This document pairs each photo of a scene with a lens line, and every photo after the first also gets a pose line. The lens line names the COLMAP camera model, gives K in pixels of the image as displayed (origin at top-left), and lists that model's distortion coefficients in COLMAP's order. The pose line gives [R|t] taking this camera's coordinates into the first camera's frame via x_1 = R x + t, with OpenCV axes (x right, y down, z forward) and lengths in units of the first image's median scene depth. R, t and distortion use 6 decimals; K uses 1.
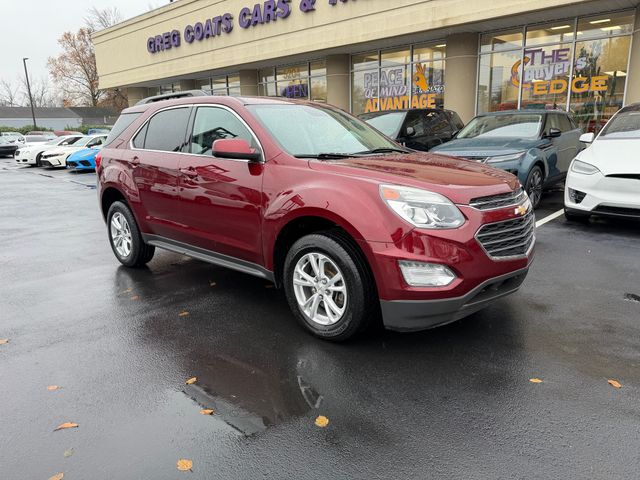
lens RADIAL K [[450.8, 0, 330.9], [0, 450.8, 244.4], [0, 0, 1]] dist [0.031652, -0.044867]
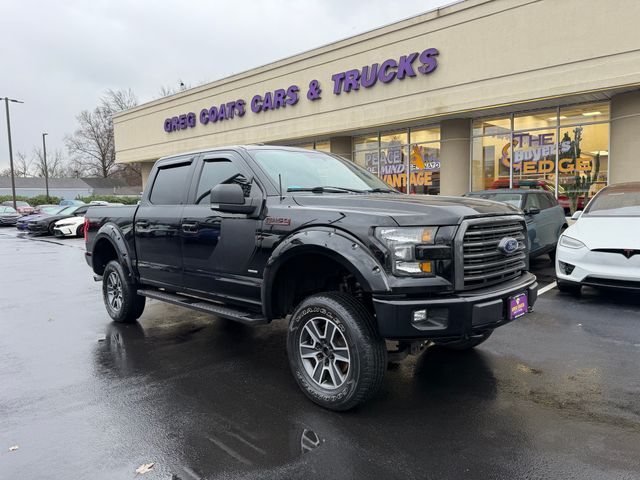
lens RADIAL K [[450.8, 0, 324.6], [0, 450.8, 244.6], [0, 0, 1]] dist [0.031652, -0.044867]
pose [[0.999918, 0.007610, -0.010270, -0.010961], [-0.009054, 0.988821, -0.148835, 0.001029], [0.009022, 0.148916, 0.988809, -0.035201]]
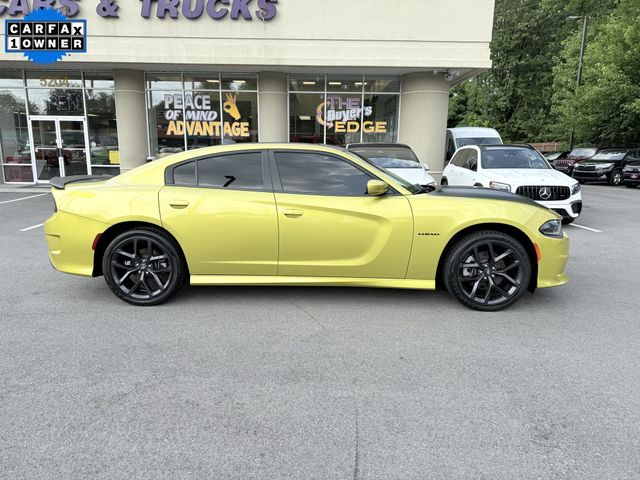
lens RADIAL K [[450.8, 0, 323.2], [0, 450.8, 244.0], [0, 0, 1]] dist [0.031652, -0.044867]
pose [[0.751399, -0.087387, 0.654036, -0.320344], [0.121800, 0.992528, -0.007318, -0.015864], [-0.648510, 0.085160, 0.756428, 0.089504]]
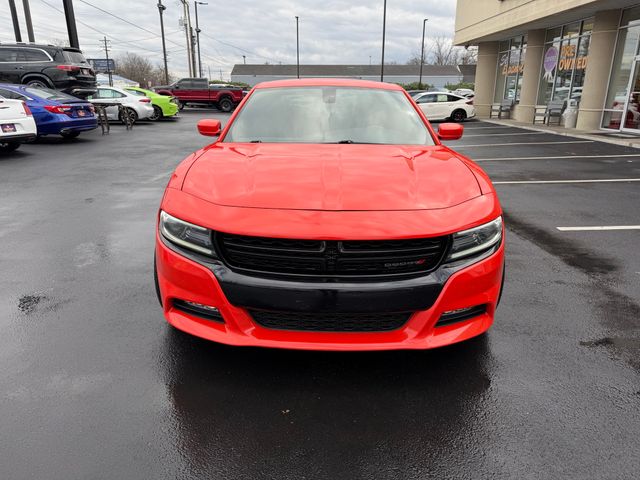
lens RADIAL K [[450.8, 0, 315.6], [0, 450.8, 239.1], [0, 0, 1]] dist [0.031652, -0.044867]
pose [[0.674500, 0.250733, -0.694394, 0.132792], [-0.198316, 0.967527, 0.156722, -0.041556], [0.711140, 0.032000, 0.702322, 0.153071]]
